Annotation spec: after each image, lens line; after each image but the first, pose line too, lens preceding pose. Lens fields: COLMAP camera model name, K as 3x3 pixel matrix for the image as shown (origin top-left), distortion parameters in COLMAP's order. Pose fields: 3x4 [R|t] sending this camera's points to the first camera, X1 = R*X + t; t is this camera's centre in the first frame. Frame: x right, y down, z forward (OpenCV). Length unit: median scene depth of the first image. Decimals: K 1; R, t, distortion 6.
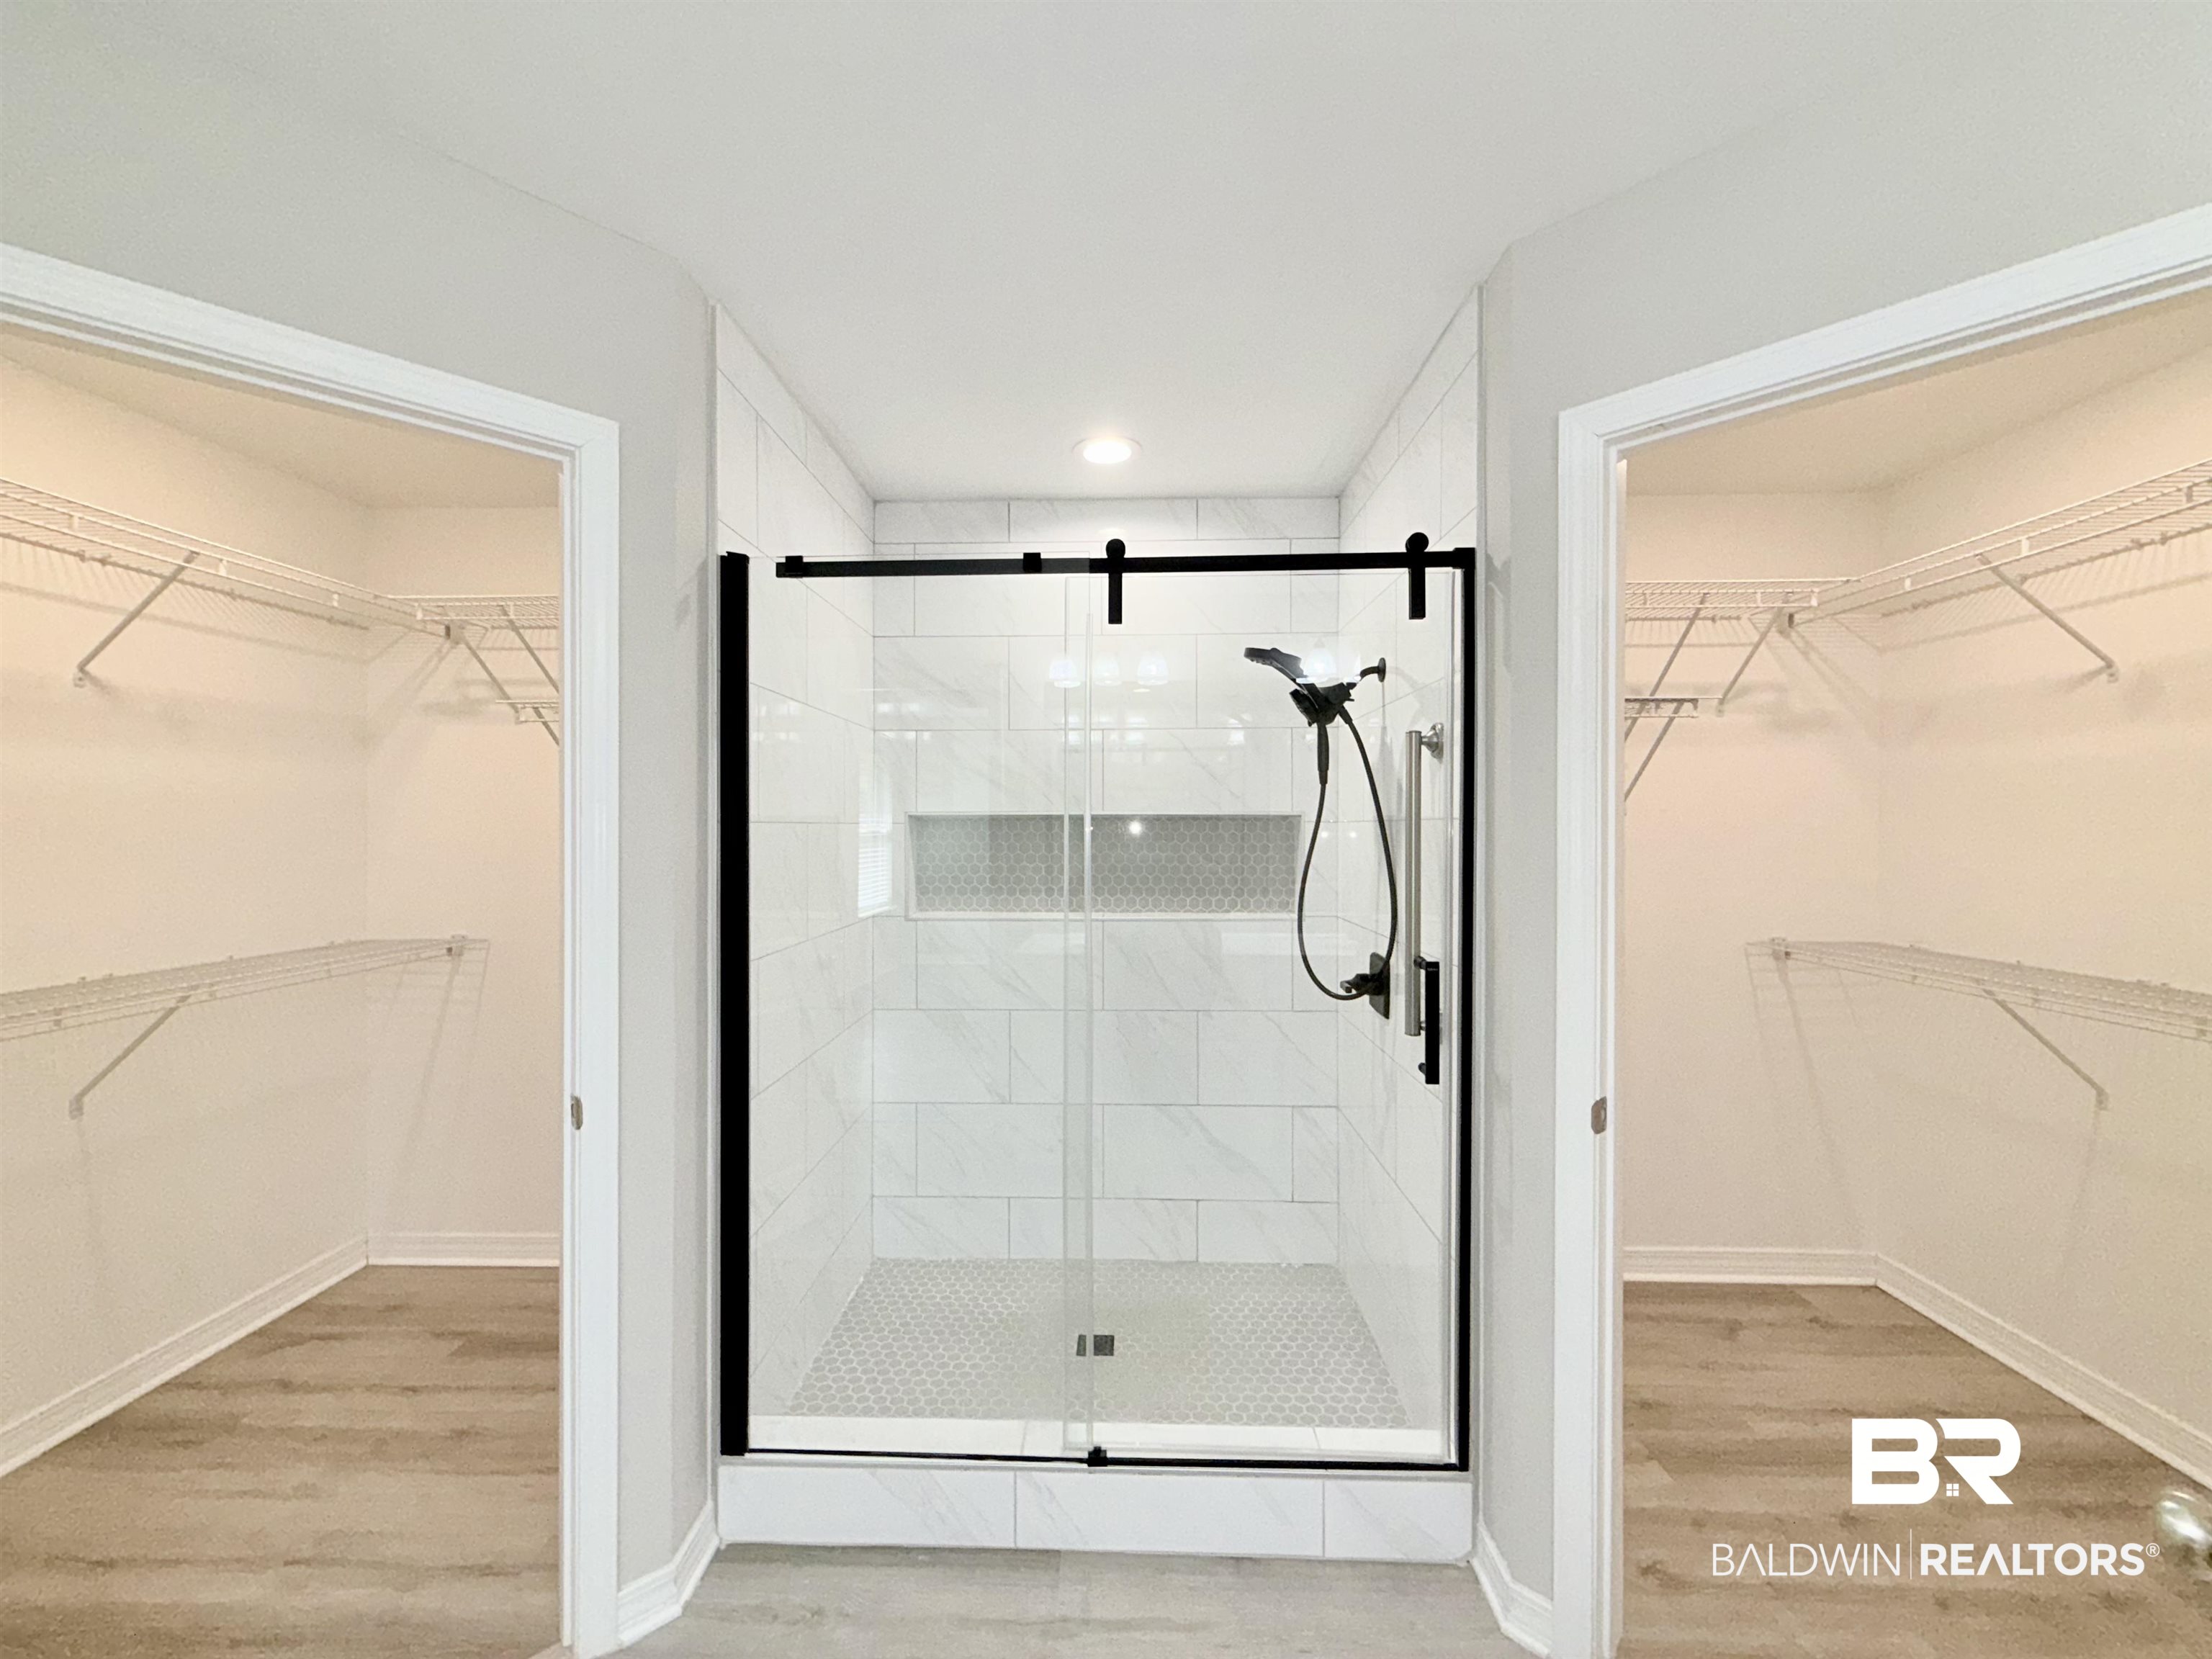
lens RADIAL K [[878.3, 0, 1106.2], [0, 878.3, 830.1], [0, 0, 1]] dist [0.000249, -0.000016]
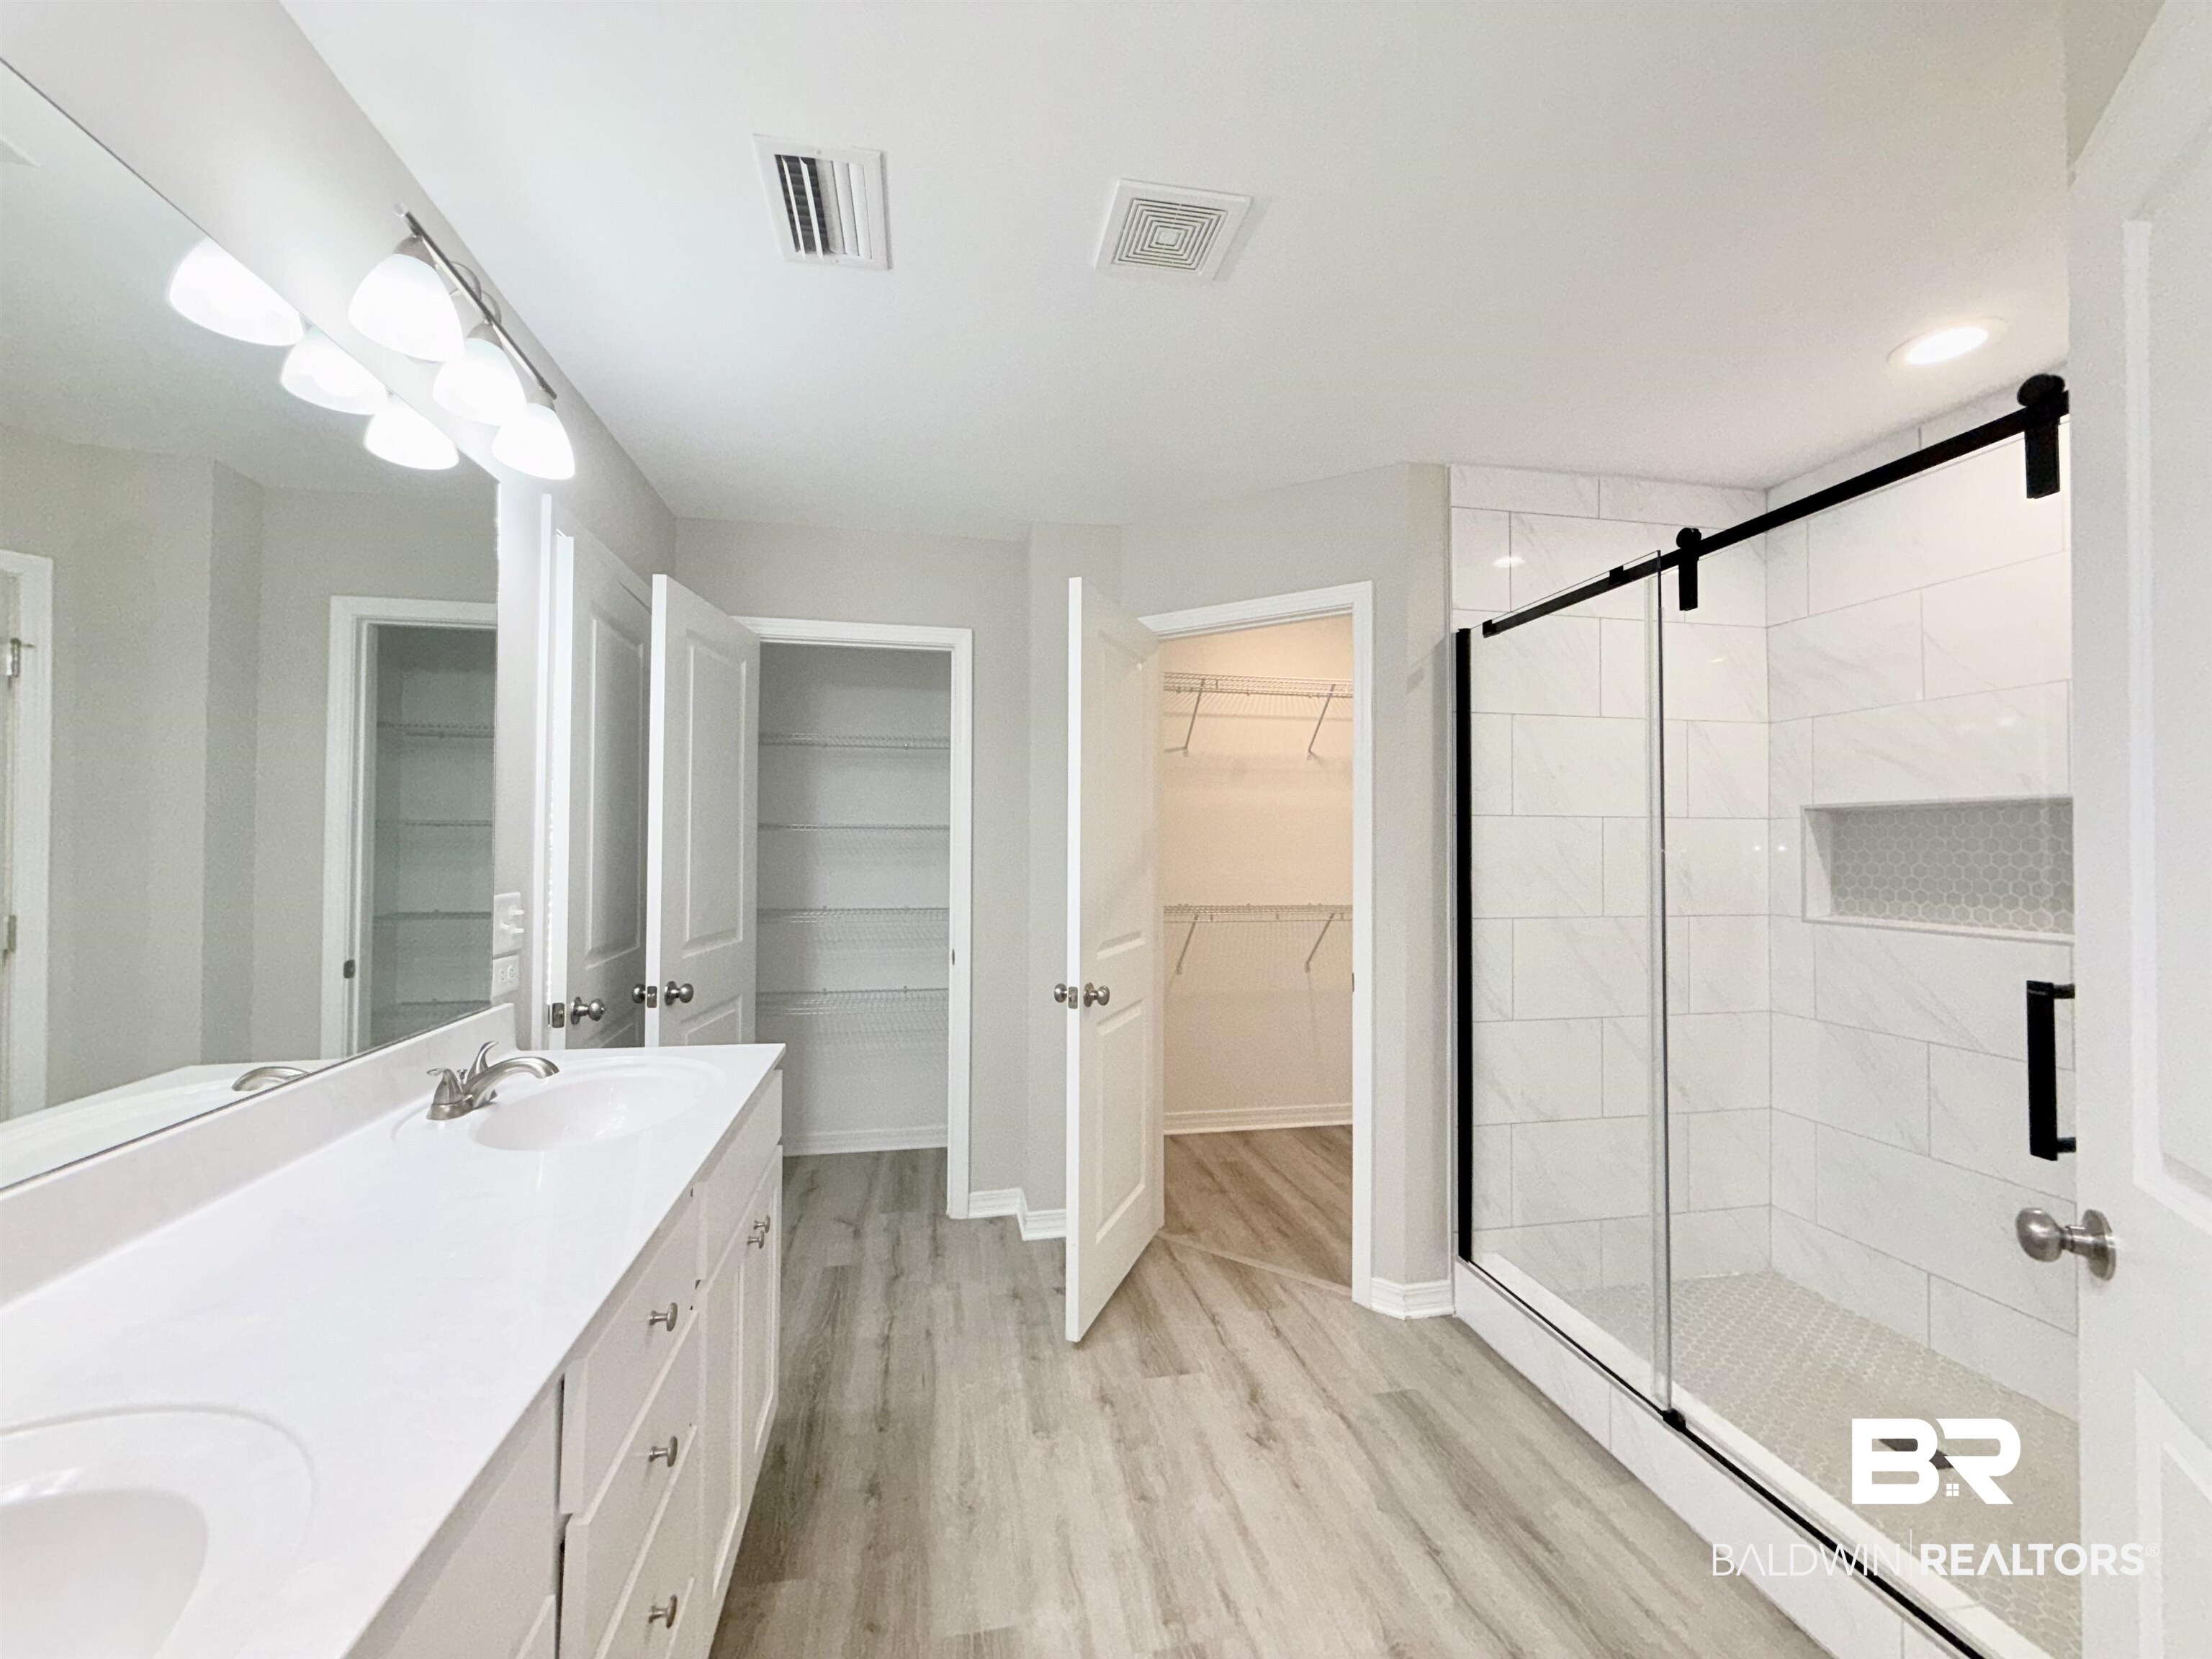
lens RADIAL K [[878.3, 0, 1104.7], [0, 878.3, 828.5], [0, 0, 1]] dist [0.000249, -0.000016]
pose [[0.224603, -0.015570, -0.974326, 0.854472], [-0.007848, 0.999811, -0.017786, 0.044101], [0.974419, 0.011641, 0.224438, 0.107252]]
